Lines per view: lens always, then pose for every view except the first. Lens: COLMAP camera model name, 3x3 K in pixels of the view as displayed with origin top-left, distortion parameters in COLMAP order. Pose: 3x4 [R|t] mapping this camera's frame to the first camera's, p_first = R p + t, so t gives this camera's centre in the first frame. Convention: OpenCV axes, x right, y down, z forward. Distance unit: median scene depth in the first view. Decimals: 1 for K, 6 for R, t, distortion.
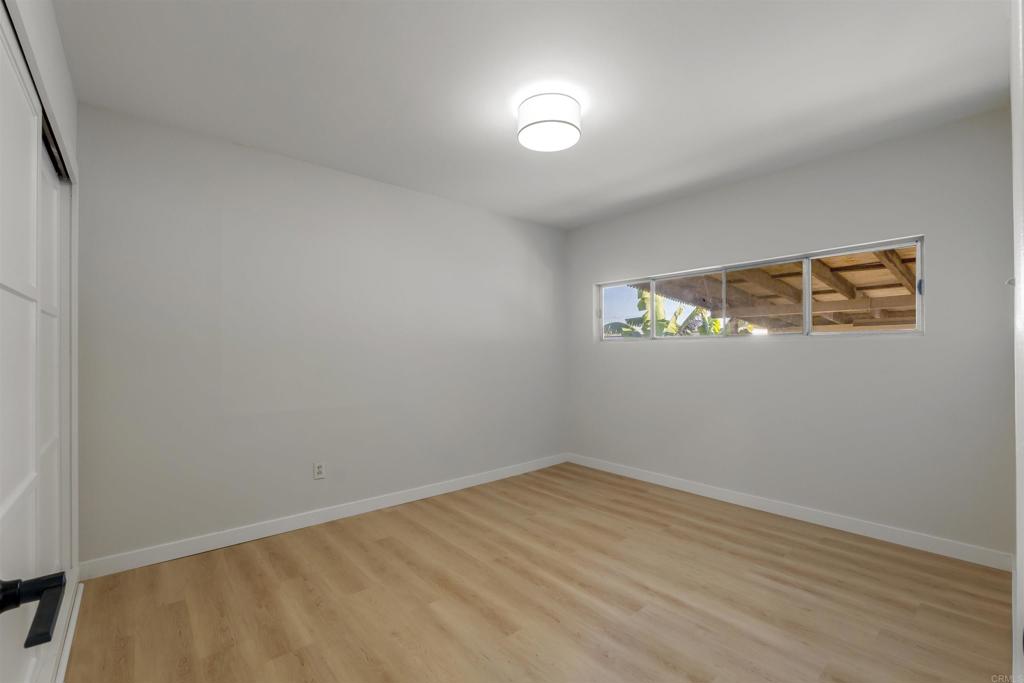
lens RADIAL K [[437.7, 0, 512.8], [0, 437.7, 345.9], [0, 0, 1]] dist [-0.002472, 0.000154]
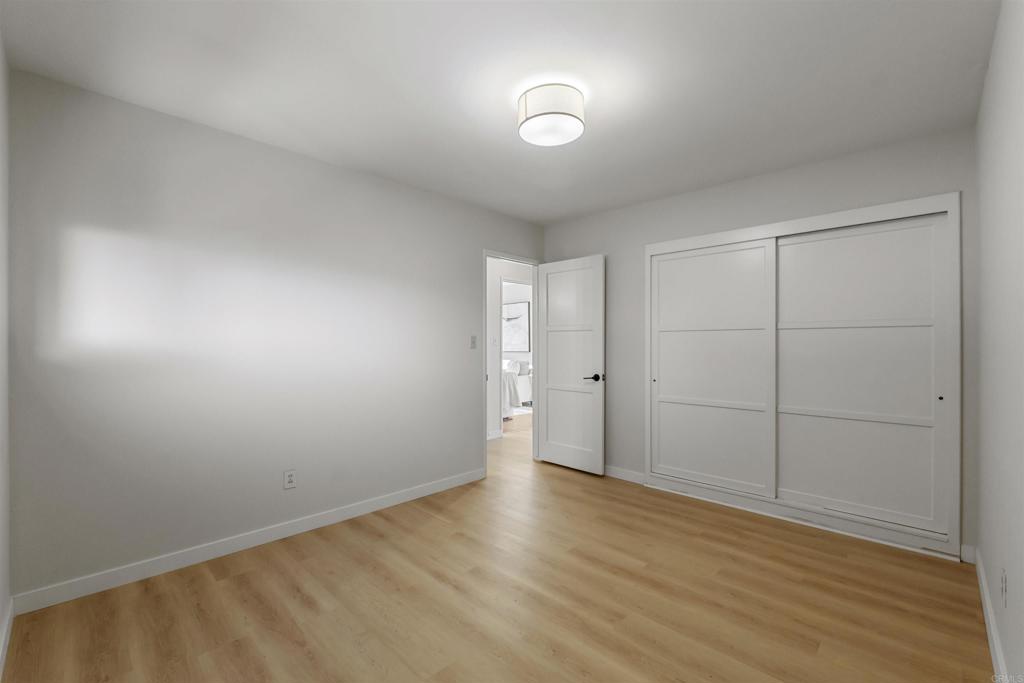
lens RADIAL K [[437.7, 0, 512.8], [0, 437.7, 345.9], [0, 0, 1]] dist [-0.002472, 0.000154]
pose [[-0.995721, 0.000119, -0.092410, 0.260279], [0.000547, 0.999989, -0.004607, -0.003632], [0.092408, -0.004637, -0.995710, 1.968252]]
